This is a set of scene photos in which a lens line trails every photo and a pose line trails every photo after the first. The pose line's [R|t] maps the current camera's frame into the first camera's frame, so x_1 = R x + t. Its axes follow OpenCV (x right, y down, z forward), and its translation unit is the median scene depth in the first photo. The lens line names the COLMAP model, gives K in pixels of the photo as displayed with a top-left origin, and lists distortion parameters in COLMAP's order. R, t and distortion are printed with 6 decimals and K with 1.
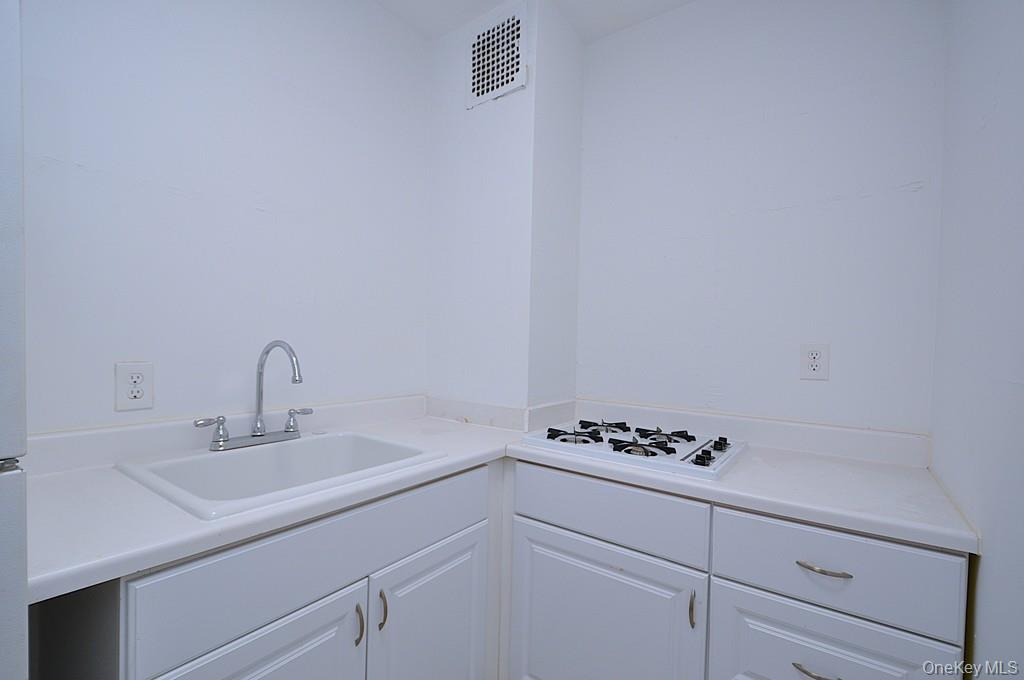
lens RADIAL K [[453.9, 0, 511.1], [0, 453.9, 351.7], [0, 0, 1]] dist [-0.000215, -0.001084]
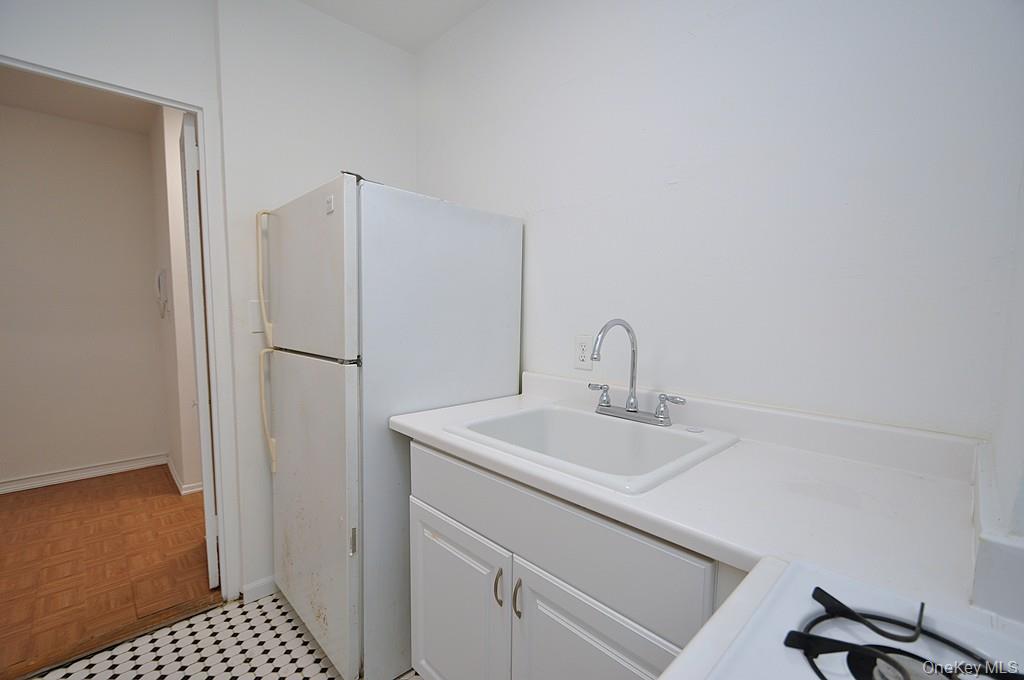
lens RADIAL K [[445.0, 0, 508.0], [0, 445.0, 351.0], [0, 0, 1]] dist [0.001322, -0.000249]
pose [[-0.187629, 0.063263, -0.980200, 0.447851], [-0.033917, 0.996911, 0.070834, -0.013961], [0.981654, 0.046536, -0.184904, 0.829652]]
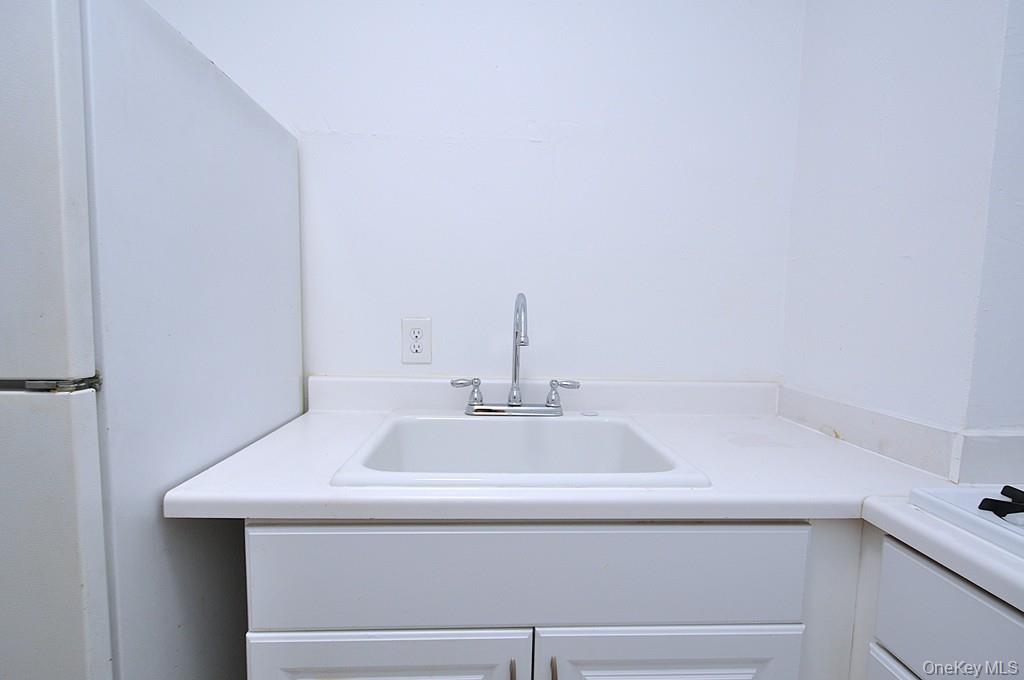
lens RADIAL K [[493.8, 0, 511.2], [0, 493.8, 355.0], [0, 0, 1]] dist [0.000177, -0.000396]
pose [[0.618764, 0.058589, -0.783389, 0.160881], [-0.018514, 0.998026, 0.060018, 0.028893], [0.785359, -0.022633, 0.618627, 0.377630]]
